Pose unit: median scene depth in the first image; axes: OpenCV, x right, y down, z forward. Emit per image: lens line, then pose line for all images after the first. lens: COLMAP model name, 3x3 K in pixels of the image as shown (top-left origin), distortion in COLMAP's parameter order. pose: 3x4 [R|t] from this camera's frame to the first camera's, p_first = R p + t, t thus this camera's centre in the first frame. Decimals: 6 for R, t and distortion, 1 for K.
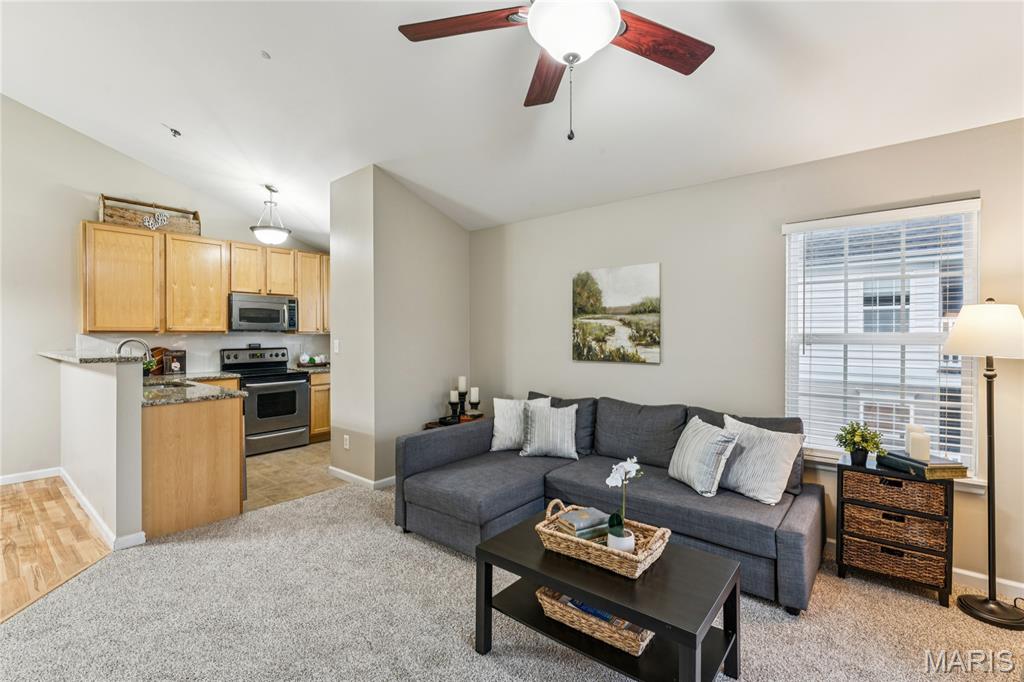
lens RADIAL K [[467.8, 0, 505.2], [0, 467.8, 339.6], [0, 0, 1]] dist [-0.002798, -0.000356]
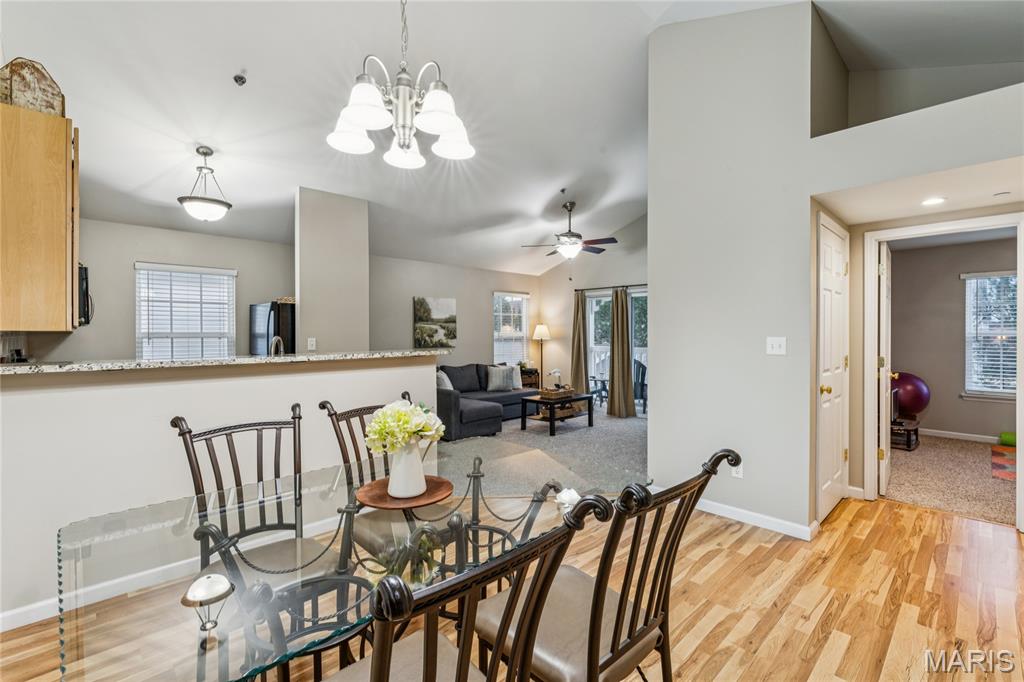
lens RADIAL K [[467.8, 0, 513.0], [0, 467.8, 335.5], [0, 0, 1]] dist [-0.002798, -0.000356]
pose [[0.128755, -0.007130, 0.991651, -1.588326], [0.008056, 0.999949, 0.006144, -0.009945], [-0.991644, 0.007198, 0.128806, 0.443568]]
